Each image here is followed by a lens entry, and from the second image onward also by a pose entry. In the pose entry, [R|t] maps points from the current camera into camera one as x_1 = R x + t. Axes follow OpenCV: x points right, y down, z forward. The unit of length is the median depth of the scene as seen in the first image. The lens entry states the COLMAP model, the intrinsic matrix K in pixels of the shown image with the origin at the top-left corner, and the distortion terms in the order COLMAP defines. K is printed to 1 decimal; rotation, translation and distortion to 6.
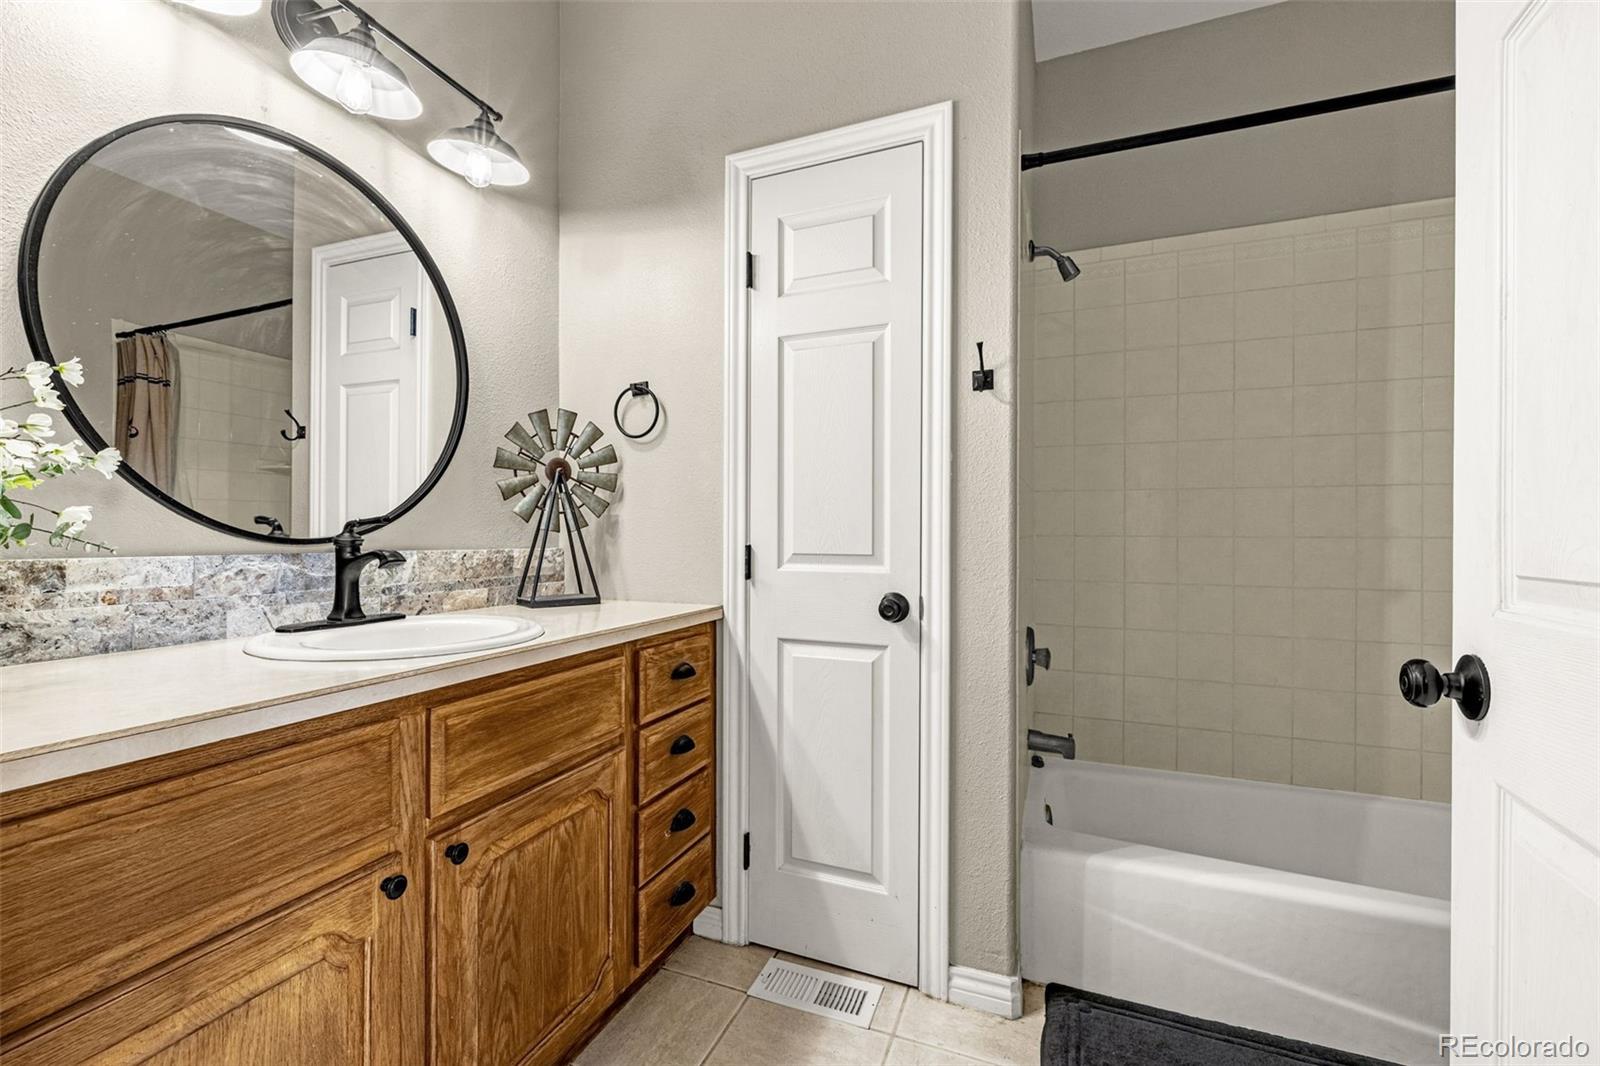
lens RADIAL K [[704.2, 0, 787.4], [0, 704.2, 525.5], [0, 0, 1]] dist [0.001598, -0.000011]
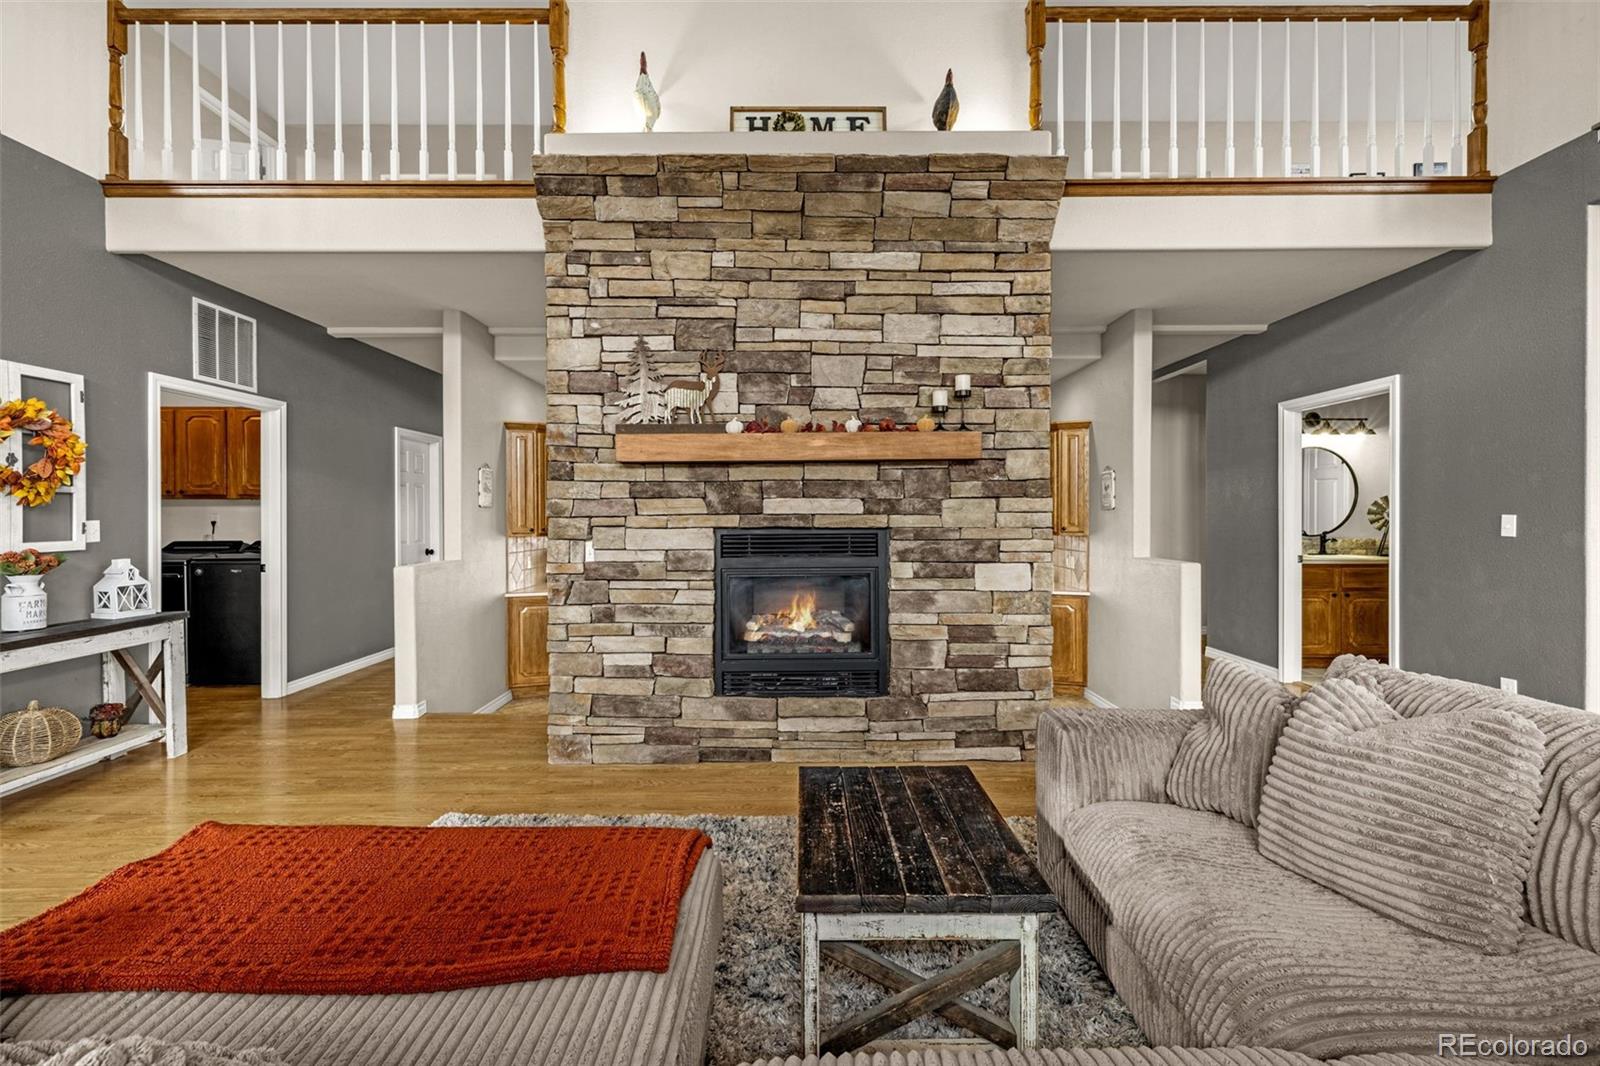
lens RADIAL K [[704.2, 0, 787.4], [0, 704.2, 525.5], [0, 0, 1]] dist [0.001598, -0.000011]
pose [[0.378197, 0.000609, -0.925725, 2.093495], [0.015677, 0.999852, 0.007063, -0.120989], [0.925592, -0.017184, 0.378132, -3.599614]]
